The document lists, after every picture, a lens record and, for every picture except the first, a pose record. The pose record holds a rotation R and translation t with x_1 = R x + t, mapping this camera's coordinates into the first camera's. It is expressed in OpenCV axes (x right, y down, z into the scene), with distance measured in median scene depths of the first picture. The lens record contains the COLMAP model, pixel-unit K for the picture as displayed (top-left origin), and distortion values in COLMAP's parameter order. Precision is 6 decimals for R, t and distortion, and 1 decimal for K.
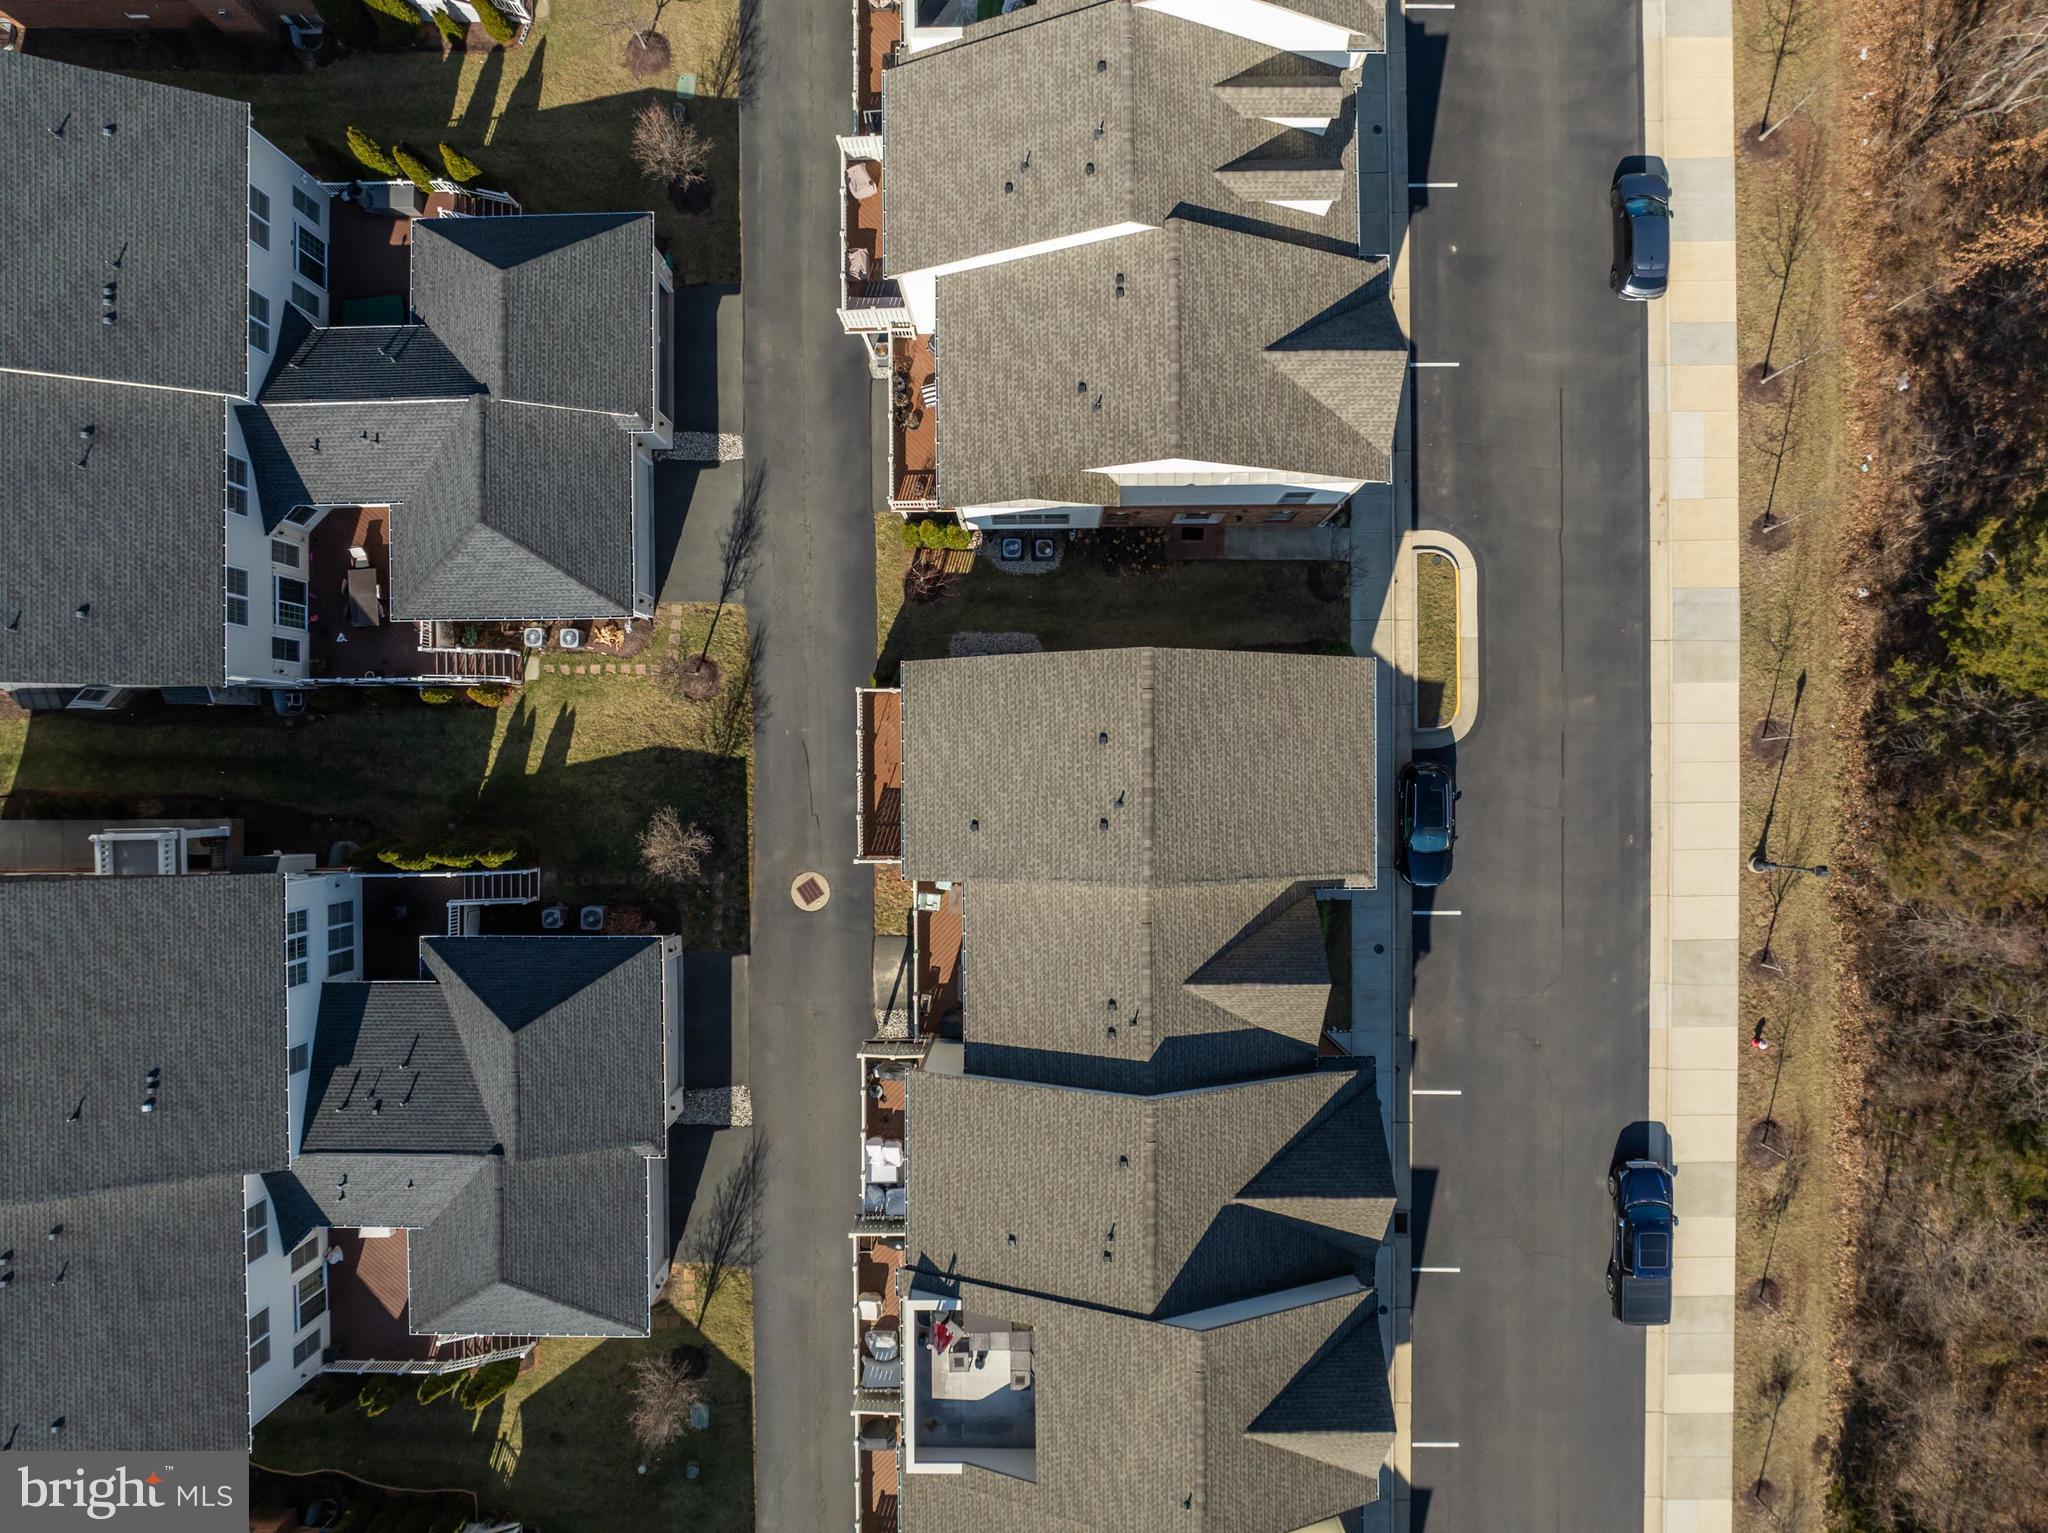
lens RADIAL K [[1422.2, 0, 1024.0], [0, 1422.2, 766.5], [0, 0, 1]] dist [-0.038539, -0.001971]
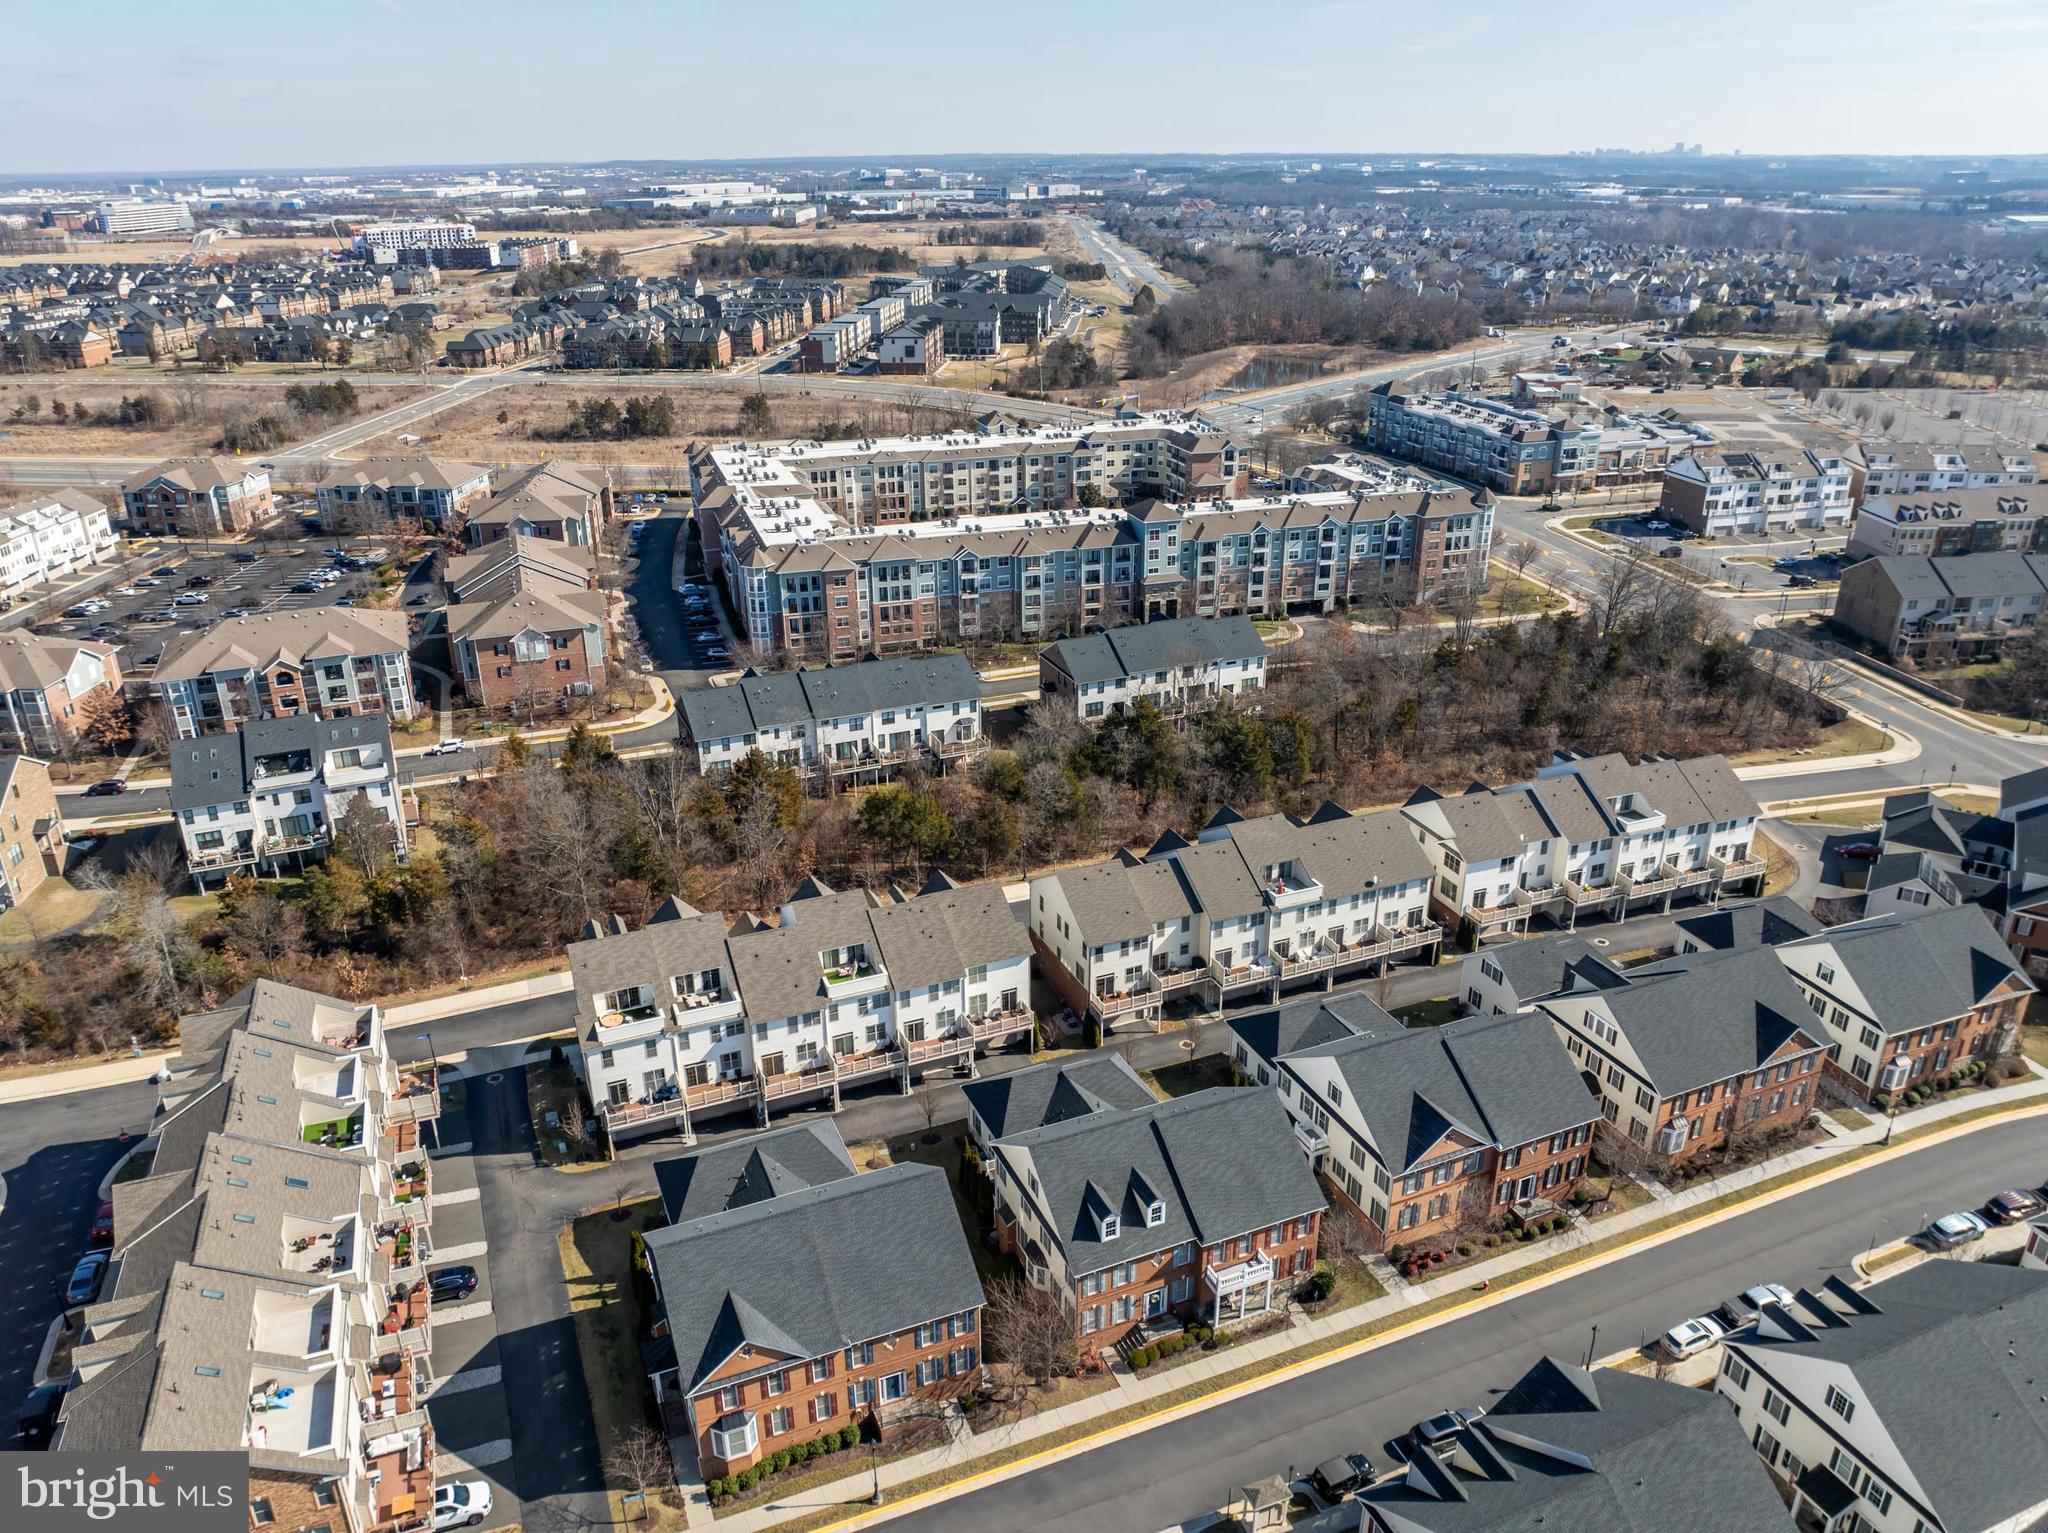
lens RADIAL K [[1443.0, 0, 1019.3], [0, 1443.0, 766.6], [0, 0, 1]] dist [-0.029771, -0.020891]
pose [[-0.385301, -0.351863, 0.853074, -1.990744], [0.922757, -0.154850, 0.352904, -0.980074], [0.007925, 0.923154, 0.384348, -0.389747]]
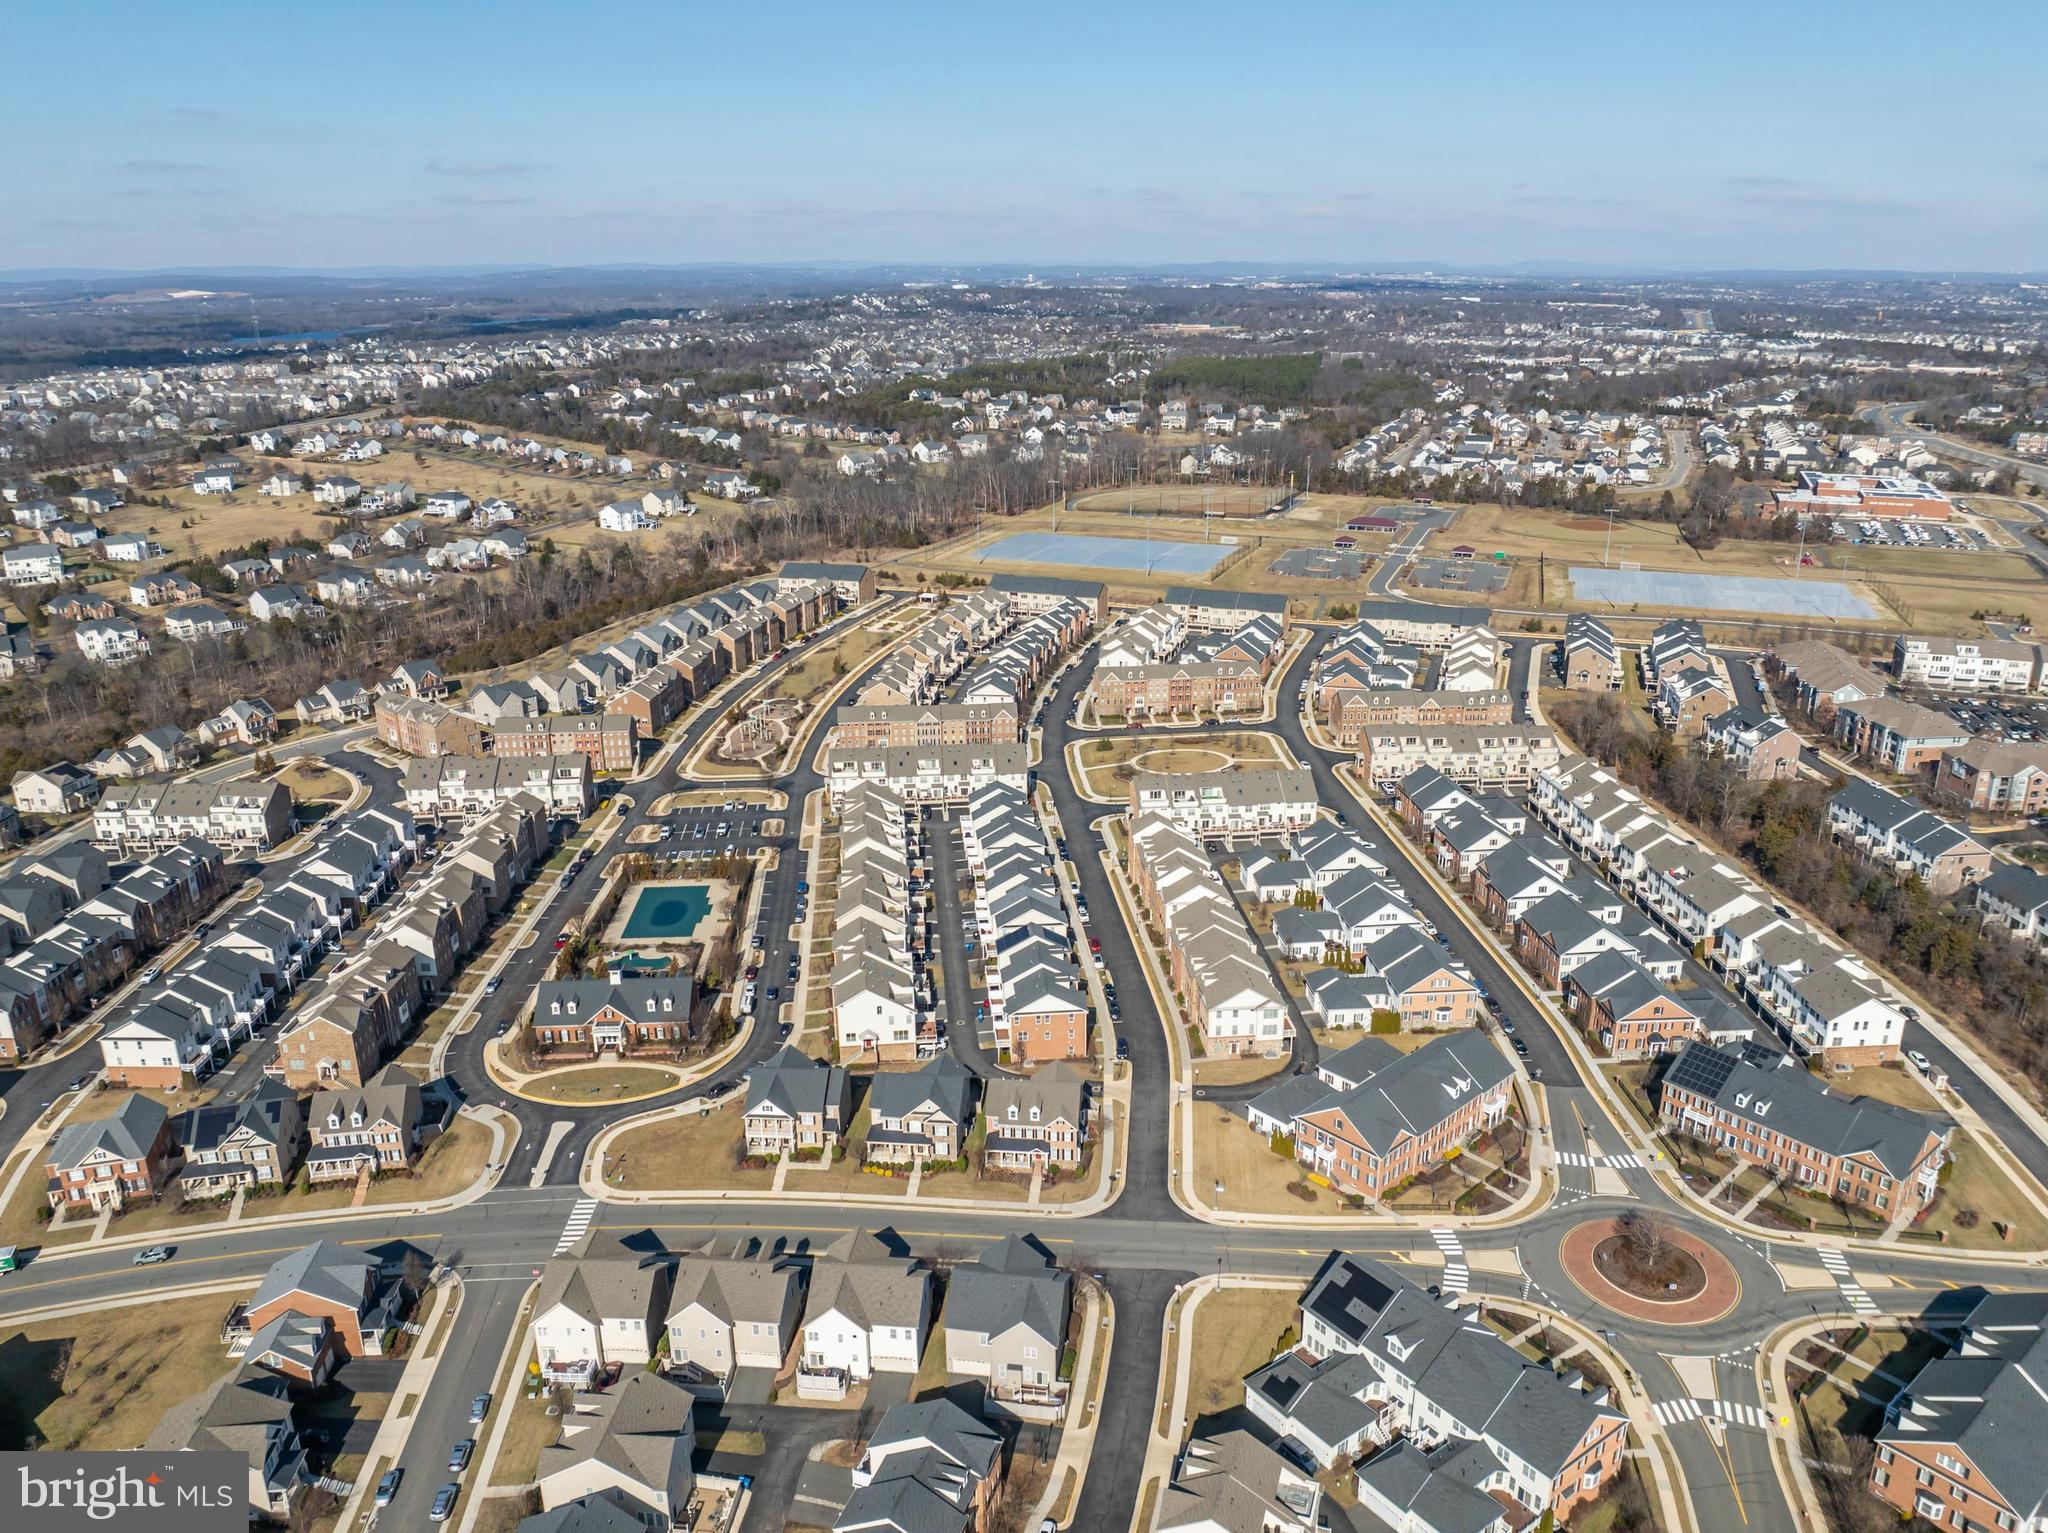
lens RADIAL K [[1443.0, 0, 1019.3], [0, 1443.0, 766.6], [0, 0, 1]] dist [-0.029771, -0.020891]
pose [[0.996845, -0.028512, 0.074079, -3.019566], [0.079332, 0.326475, -0.941871, 5.311427], [0.002670, 0.944776, 0.327707, -1.449932]]
